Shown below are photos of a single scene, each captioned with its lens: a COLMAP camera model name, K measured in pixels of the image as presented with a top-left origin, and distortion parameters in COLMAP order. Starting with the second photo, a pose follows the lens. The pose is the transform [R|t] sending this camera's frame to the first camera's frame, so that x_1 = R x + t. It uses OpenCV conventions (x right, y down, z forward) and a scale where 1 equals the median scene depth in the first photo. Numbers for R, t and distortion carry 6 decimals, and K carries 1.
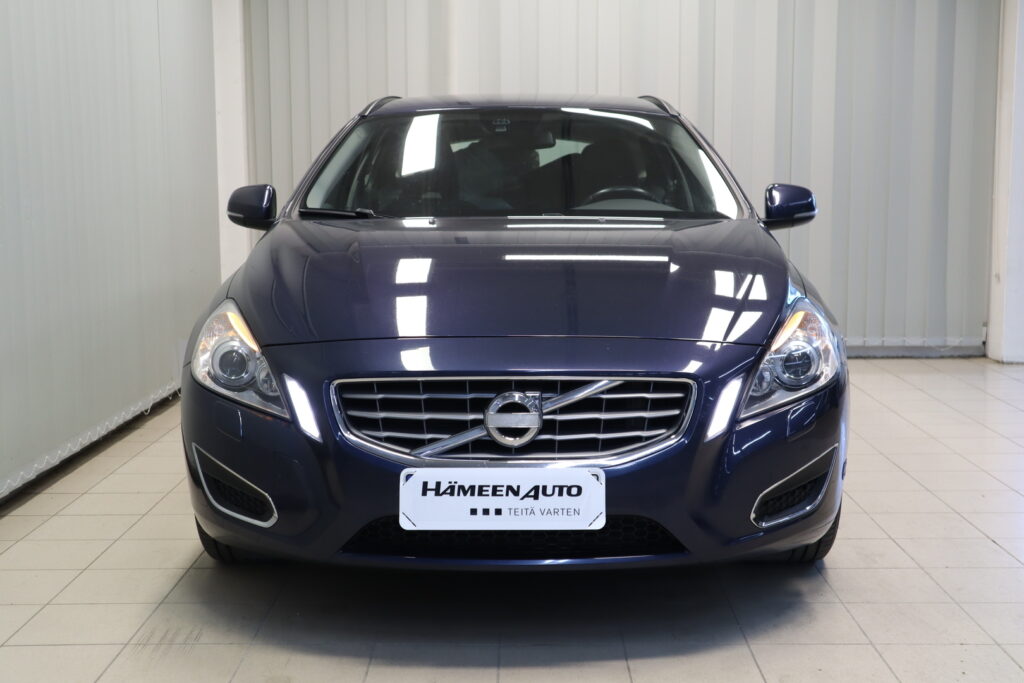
lens RADIAL K [[1347.9, 0, 510.2], [0, 1347.9, 331.4], [0, 0, 1]] dist [-0.007059, 0.000000]
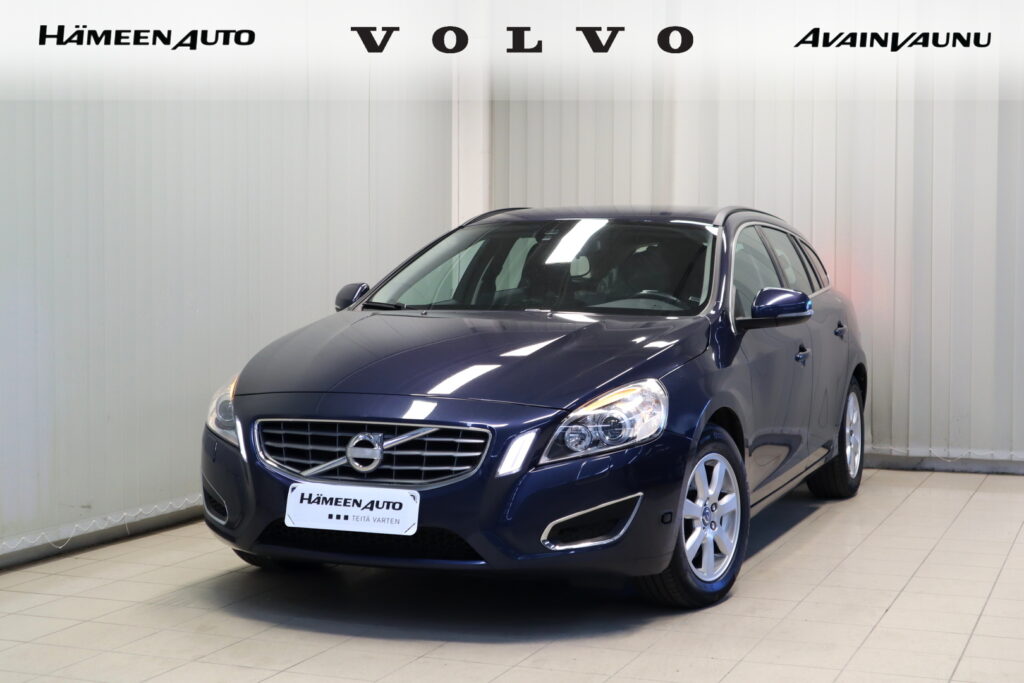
lens RADIAL K [[1615.5, 0, 484.9], [0, 1615.5, 386.0], [0, 0, 1]] dist [-0.108733, 0.000000]
pose [[0.930115, 0.036068, -0.365493, 0.716263], [-0.053197, 0.997902, -0.036901, 0.051786], [0.363396, 0.053765, 0.930082, -0.492283]]
